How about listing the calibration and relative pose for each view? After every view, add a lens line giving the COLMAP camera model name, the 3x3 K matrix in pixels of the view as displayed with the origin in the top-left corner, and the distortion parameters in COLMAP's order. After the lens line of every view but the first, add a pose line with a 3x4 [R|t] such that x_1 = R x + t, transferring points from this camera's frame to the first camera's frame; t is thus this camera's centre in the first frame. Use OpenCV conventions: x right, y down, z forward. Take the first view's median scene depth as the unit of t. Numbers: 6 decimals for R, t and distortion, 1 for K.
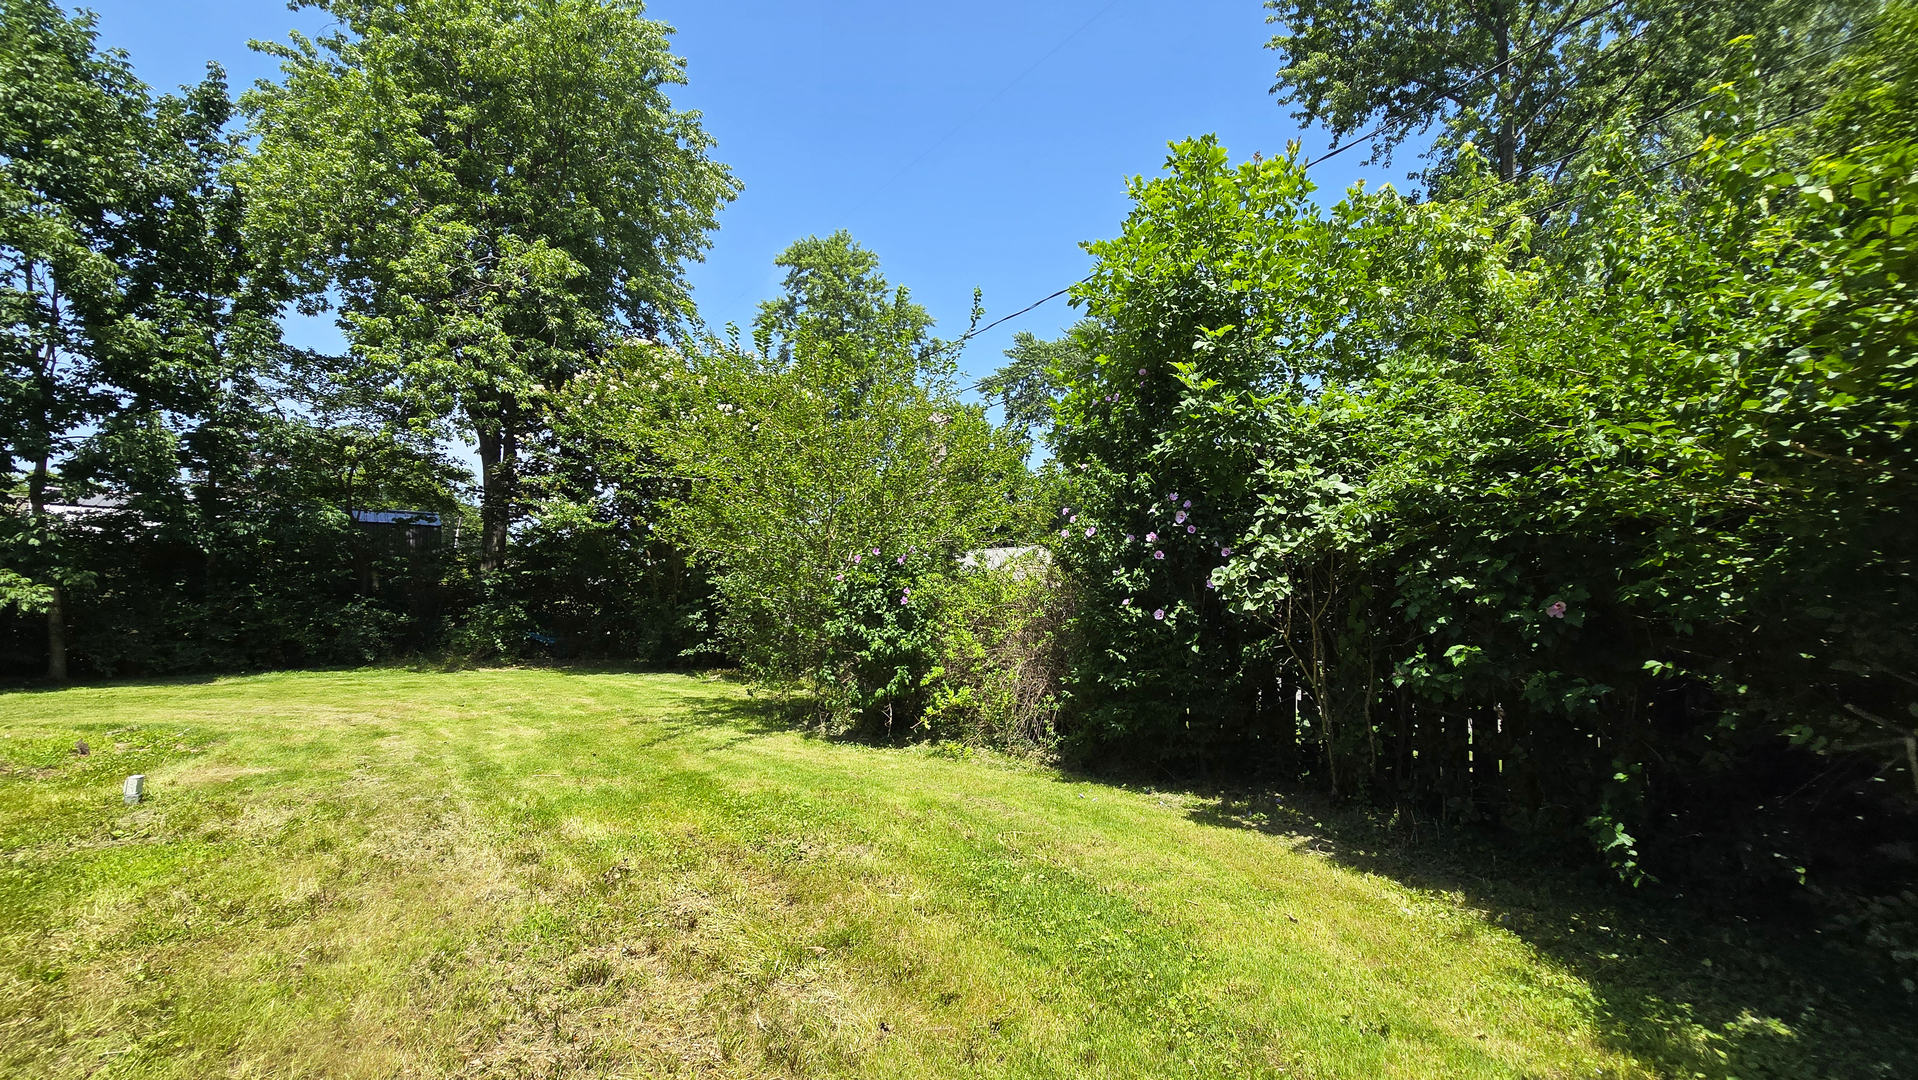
lens RADIAL K [[783.1, 0, 952.1], [0, 783.1, 537.4], [0, 0, 1]] dist [-0.008497, 0.000980]
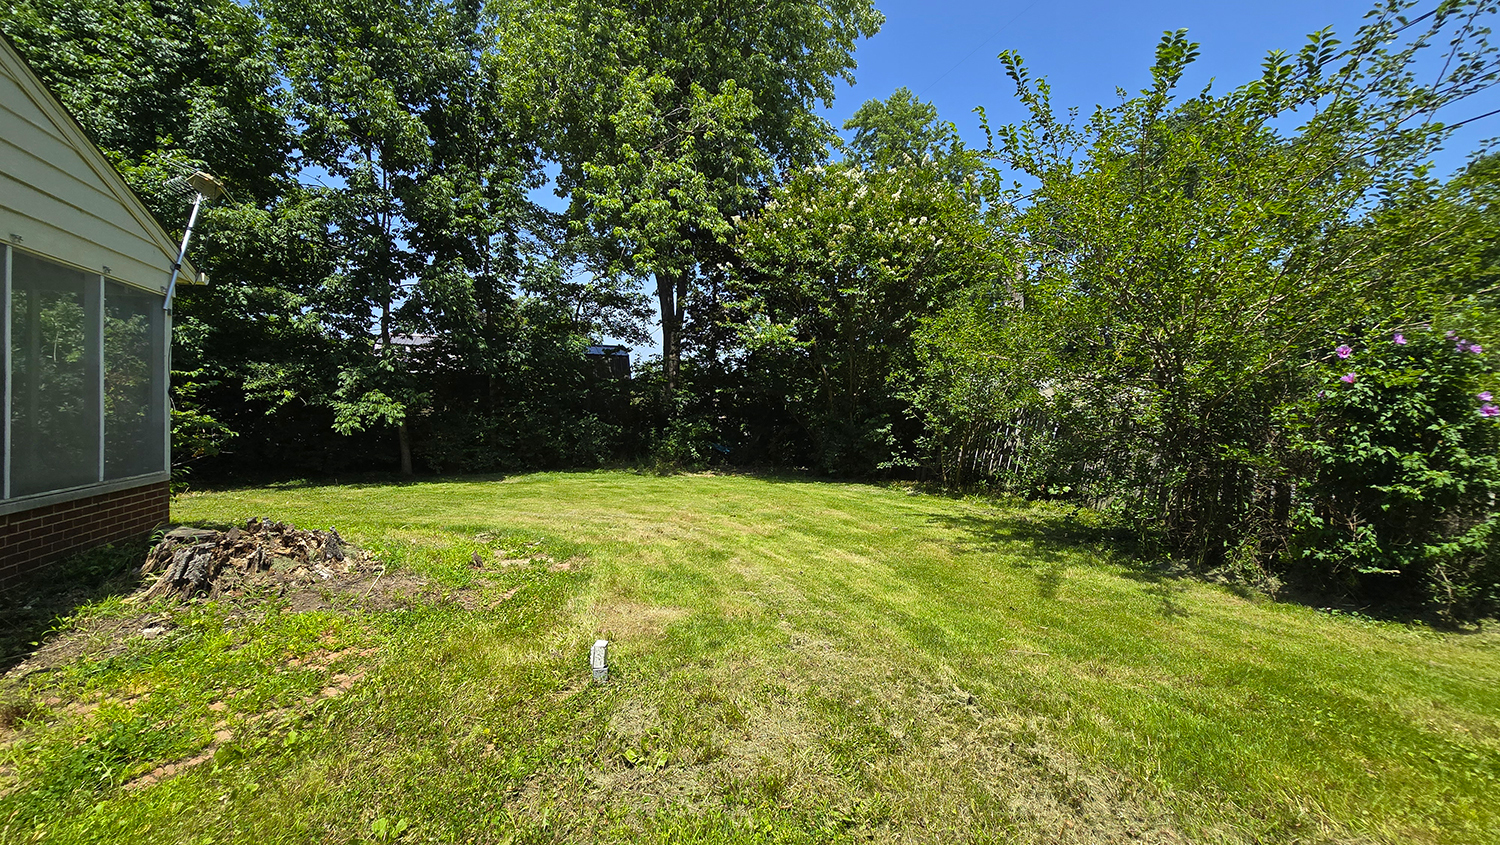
lens RADIAL K [[612.5, 0, 752.8], [0, 612.5, 427.9], [0, 0, 1]] dist [-0.008497, 0.000980]
pose [[0.954822, 0.007993, -0.297072, -0.251455], [0.021127, 0.995283, 0.094684, 0.015697], [0.296427, -0.096683, 0.950149, 0.171660]]
